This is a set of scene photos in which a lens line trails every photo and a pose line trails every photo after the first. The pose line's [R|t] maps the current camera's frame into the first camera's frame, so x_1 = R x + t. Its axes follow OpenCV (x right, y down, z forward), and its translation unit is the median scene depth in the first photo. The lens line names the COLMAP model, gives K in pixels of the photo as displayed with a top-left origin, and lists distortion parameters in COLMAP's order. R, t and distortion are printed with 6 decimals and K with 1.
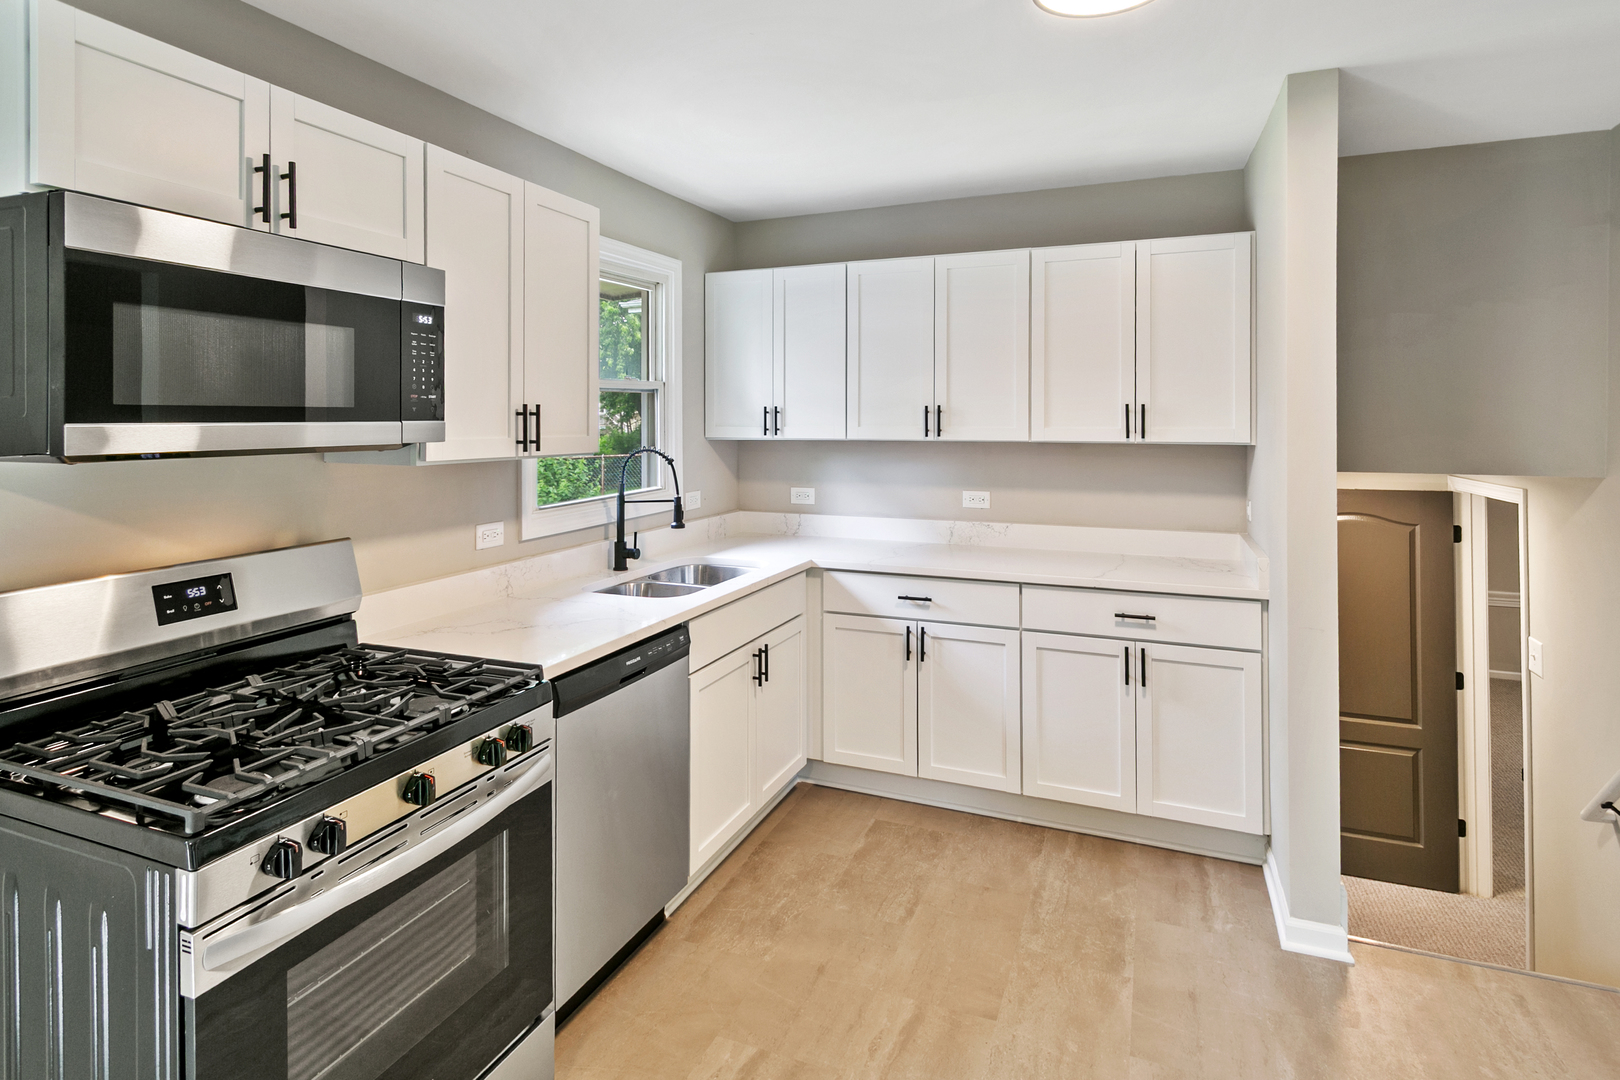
lens RADIAL K [[856.3, 0, 807.6], [0, 856.3, 412.3], [0, 0, 1]] dist [-0.002883, -0.000594]
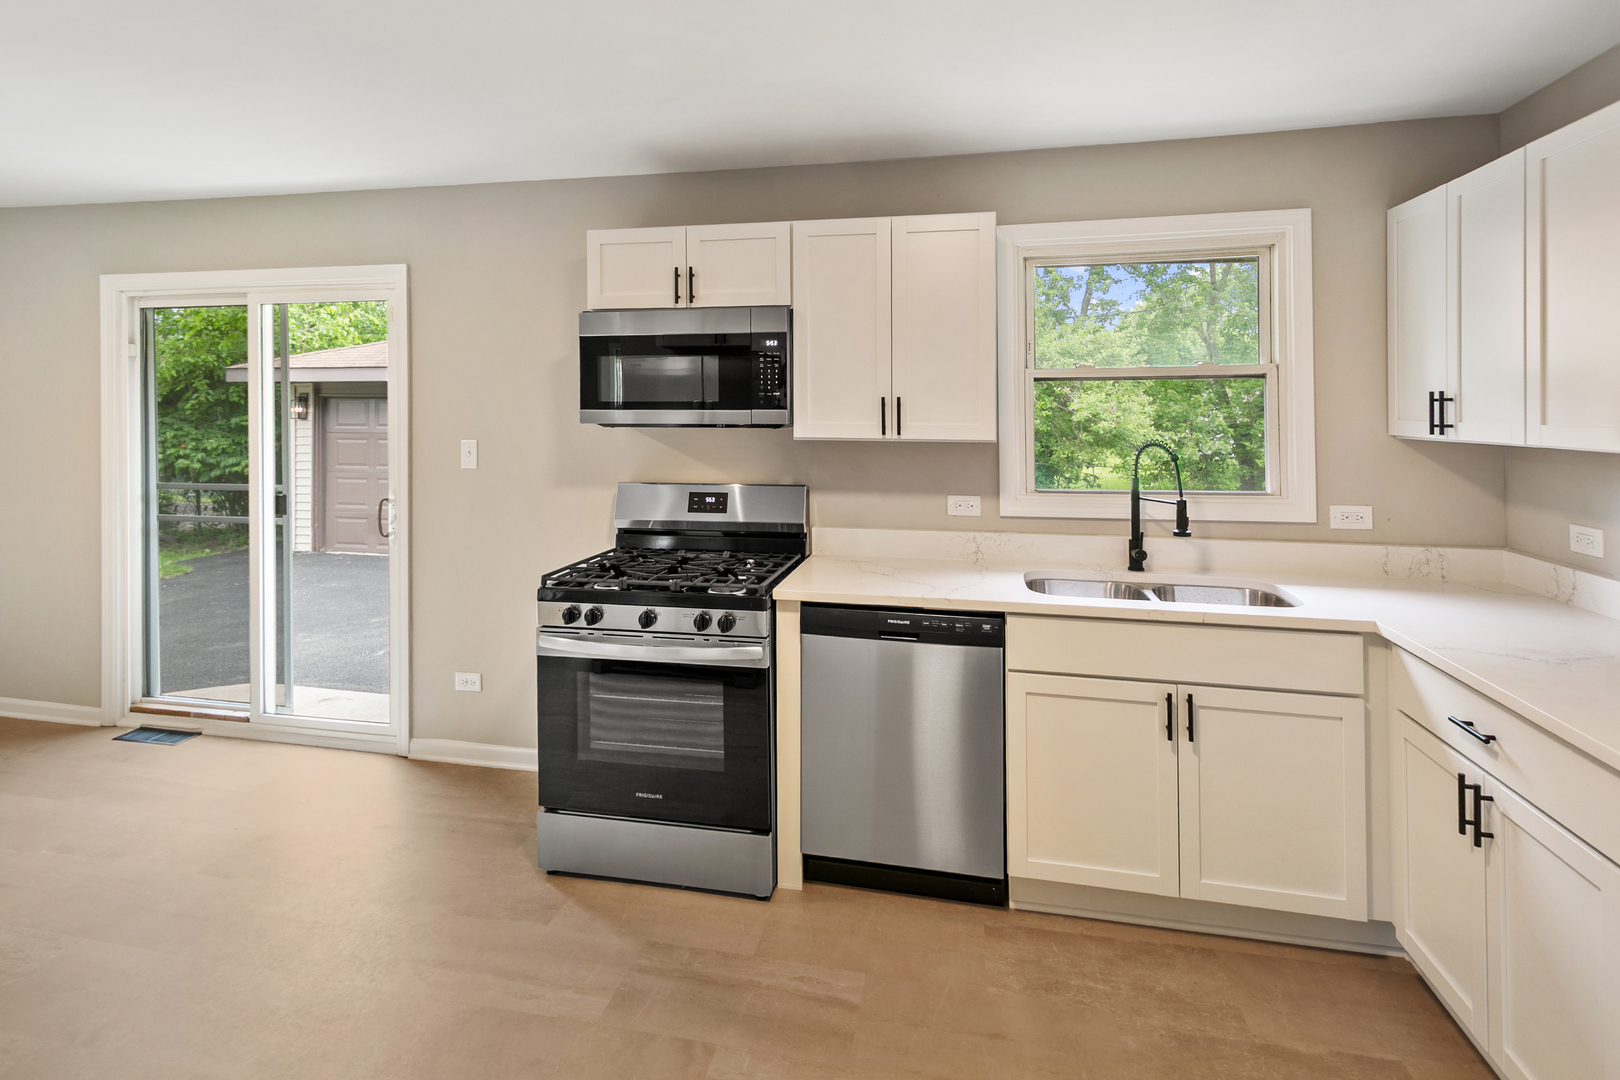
lens RADIAL K [[808.4, 0, 806.5], [0, 808.4, 402.6], [0, 0, 1]] dist [-0.001481, -0.000084]
pose [[0.177718, -0.000634, -0.984081, 0.760048], [0.005671, 0.999984, 0.000380, -0.002388], [0.984065, -0.005649, 0.177719, 0.630027]]
